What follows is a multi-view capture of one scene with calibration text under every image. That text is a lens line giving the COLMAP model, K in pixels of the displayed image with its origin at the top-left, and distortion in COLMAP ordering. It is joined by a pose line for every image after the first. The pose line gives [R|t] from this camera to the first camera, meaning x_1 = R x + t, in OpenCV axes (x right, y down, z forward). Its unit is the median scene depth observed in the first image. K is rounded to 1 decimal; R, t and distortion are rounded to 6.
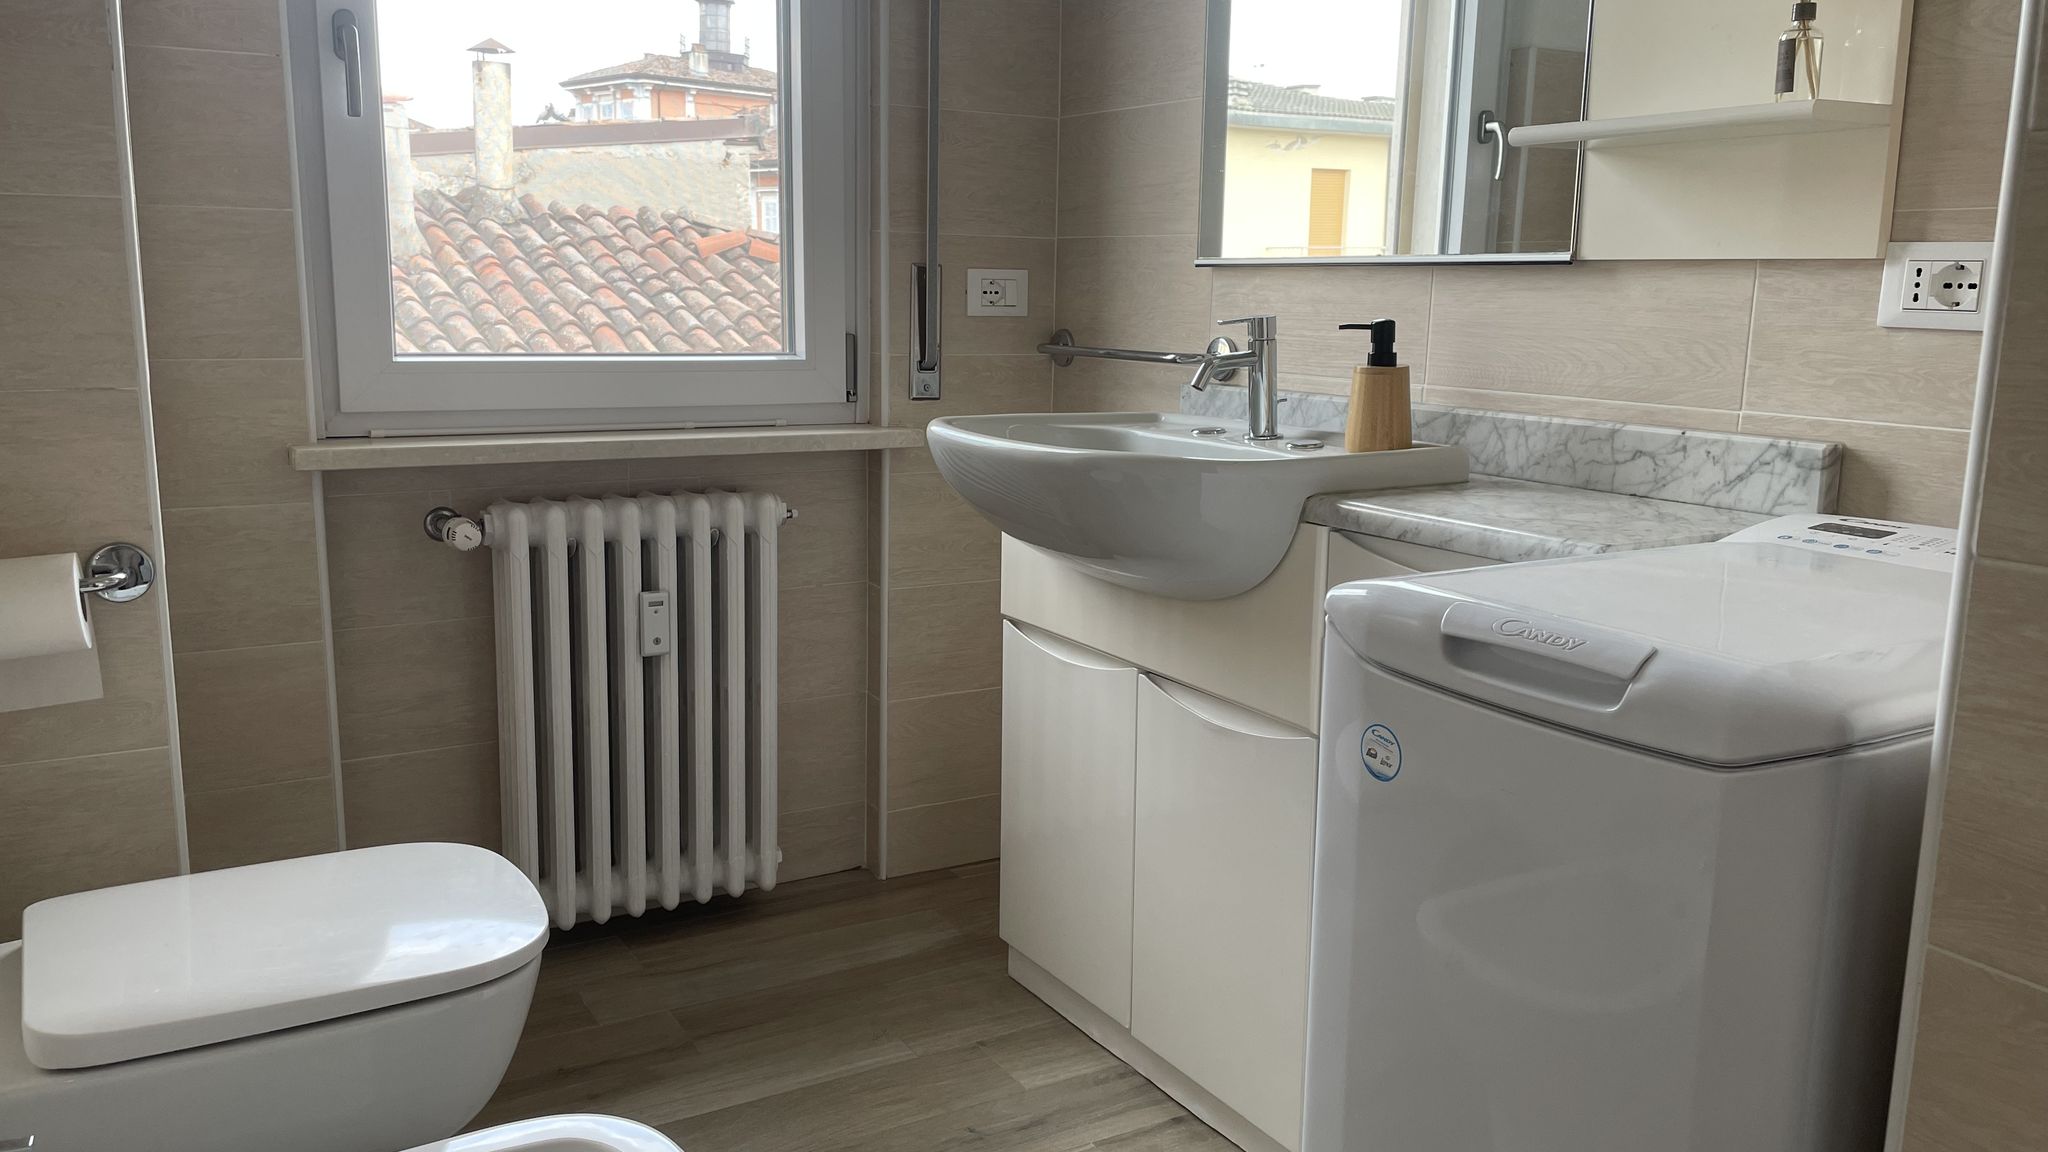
lens RADIAL K [[1594.3, 0, 1024.0], [0, 1594.3, 576.0], [0, 0, 1]] dist [0.066980, -0.006185]
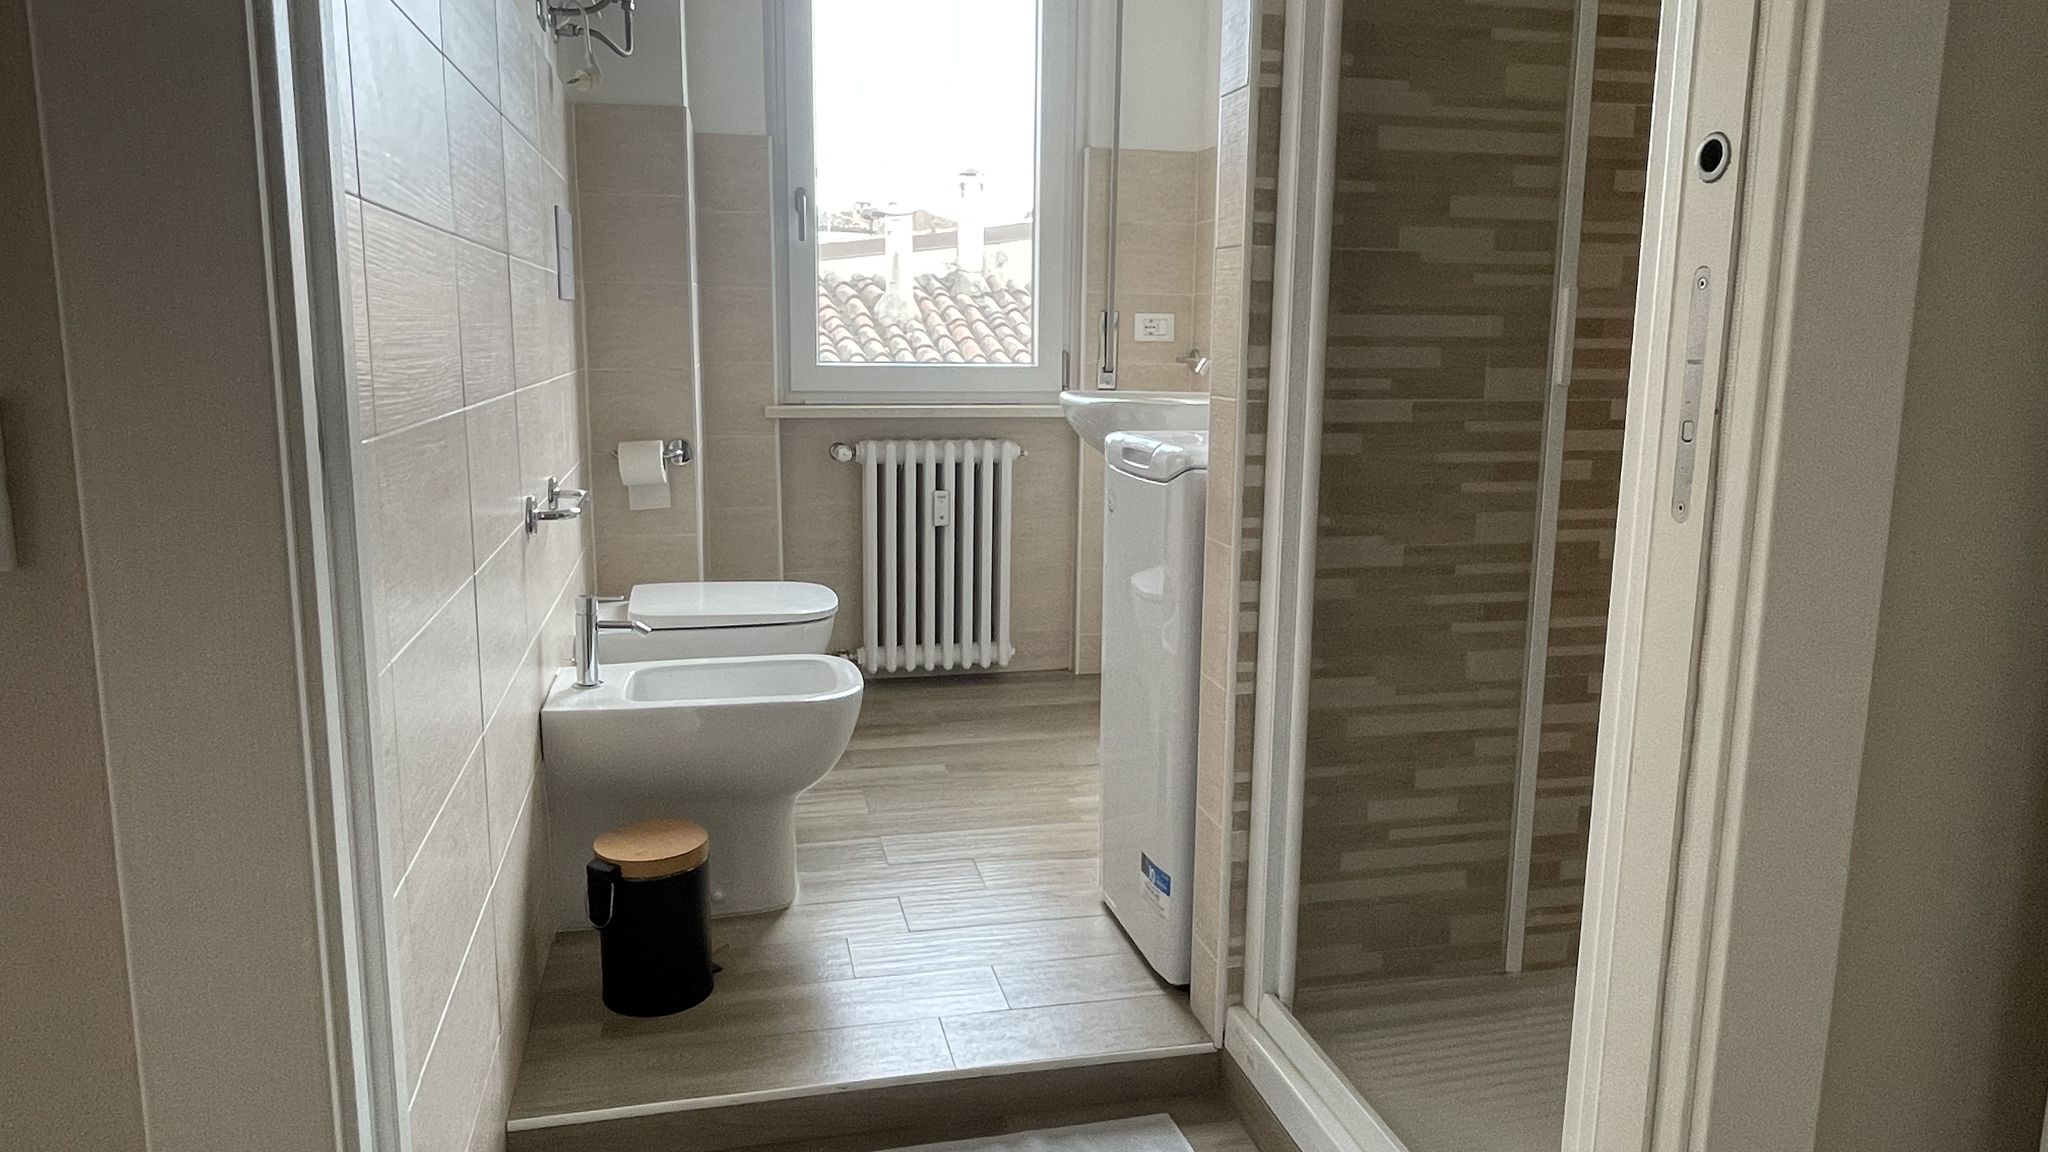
lens RADIAL K [[1388.6, 0, 1024.0], [0, 1388.6, 576.0], [0, 0, 1]] dist [0.063222, -0.000088]
pose [[0.951671, 0.044790, -0.303836, 0.312366], [-0.049772, 0.998723, -0.008669, 0.104769], [0.303059, 0.023373, 0.952685, -0.437302]]
